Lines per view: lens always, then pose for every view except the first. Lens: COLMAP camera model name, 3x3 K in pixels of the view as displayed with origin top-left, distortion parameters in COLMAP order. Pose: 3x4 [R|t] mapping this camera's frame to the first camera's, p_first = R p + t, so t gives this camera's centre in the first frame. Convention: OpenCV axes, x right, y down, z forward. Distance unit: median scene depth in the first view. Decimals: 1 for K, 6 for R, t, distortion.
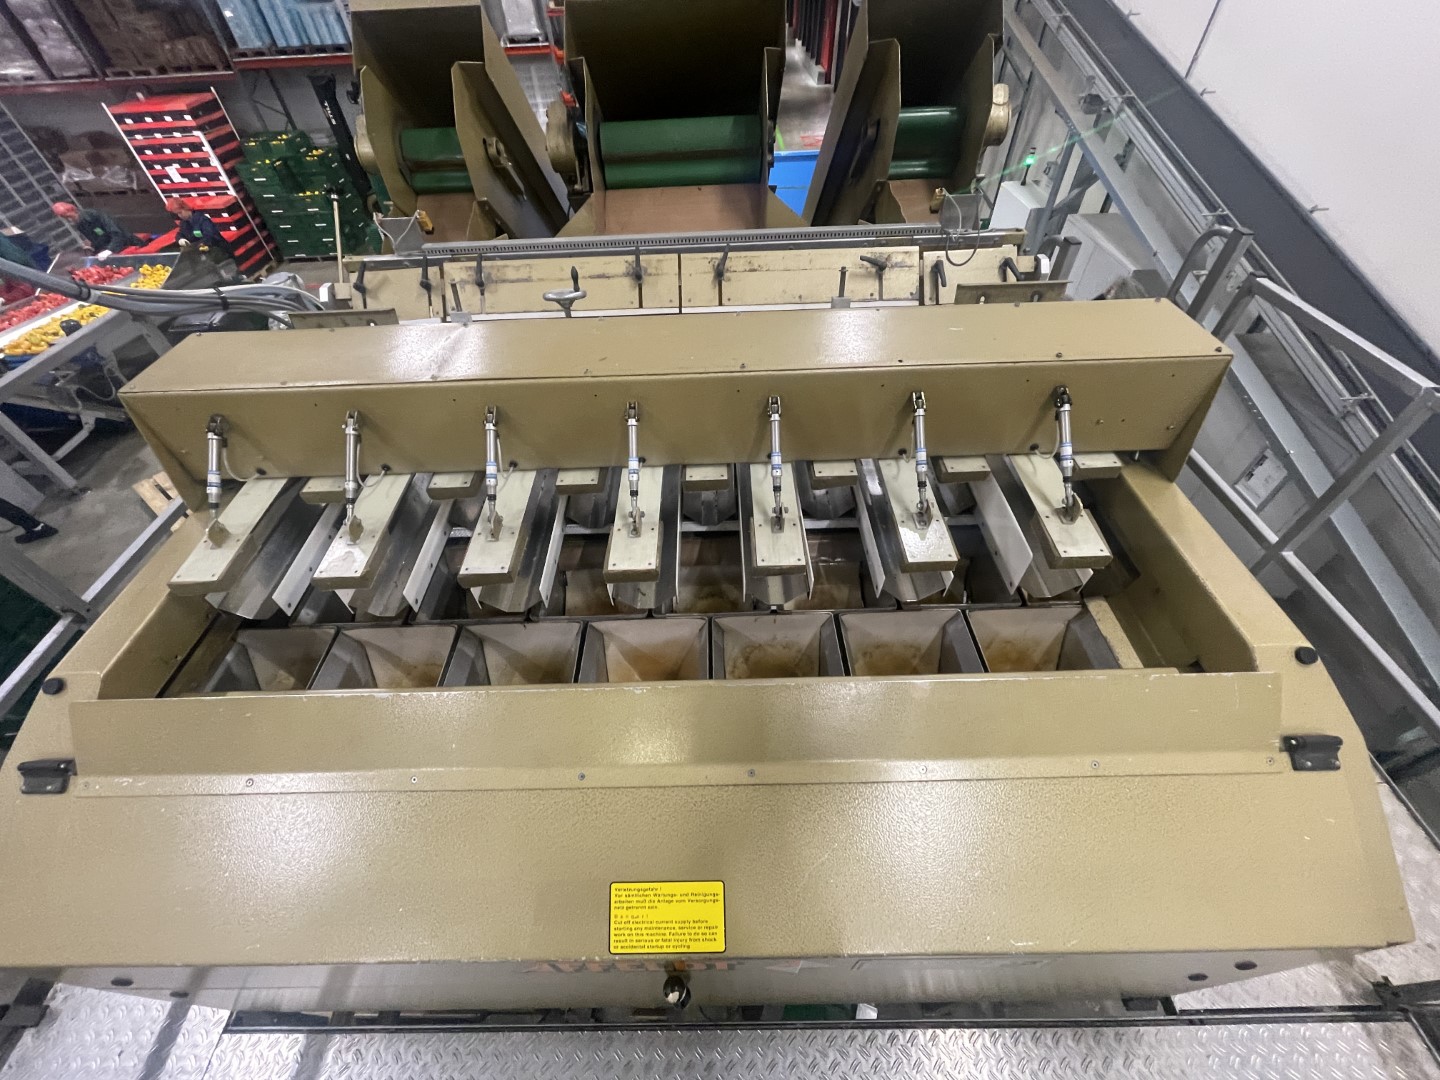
lens RADIAL K [[582.8, 0, 714.9], [0, 582.8, 548.7], [0, 0, 1]] dist [0.002865, -0.001939]
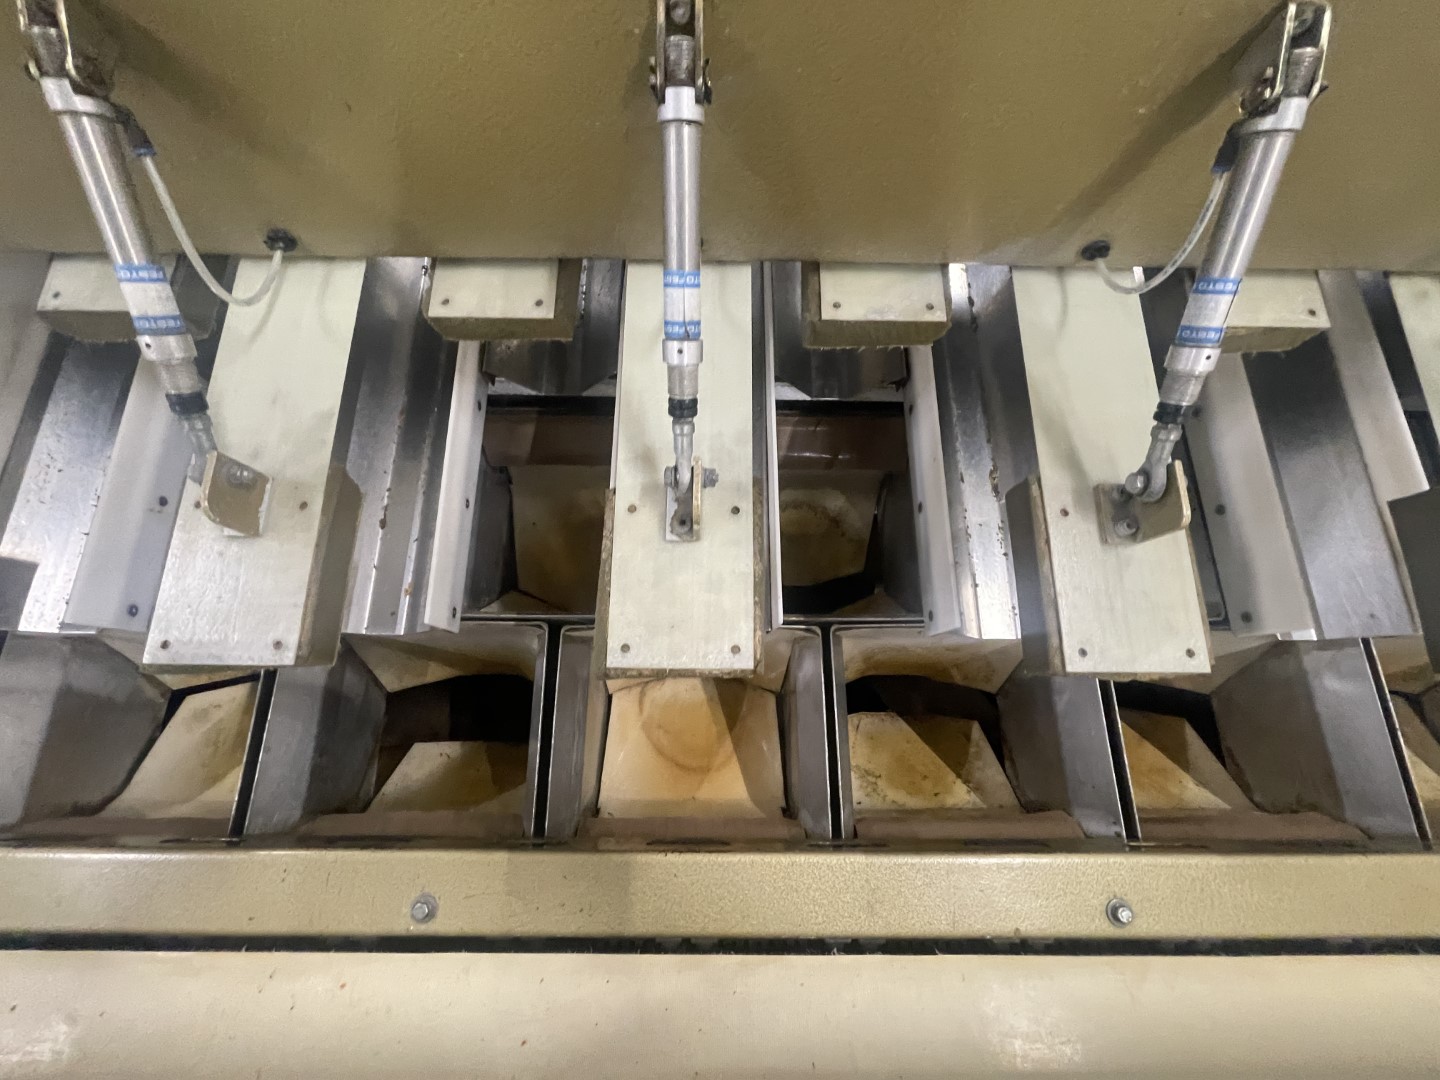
lens RADIAL K [[582.8, 0, 707.4], [0, 582.8, 547.1], [0, 0, 1]] dist [0.002865, -0.001939]
pose [[0.999016, 0.024832, 0.036754, -0.131535], [-0.039009, 0.886274, 0.461515, -0.163784], [-0.021114, -0.462494, 0.886371, 0.689067]]
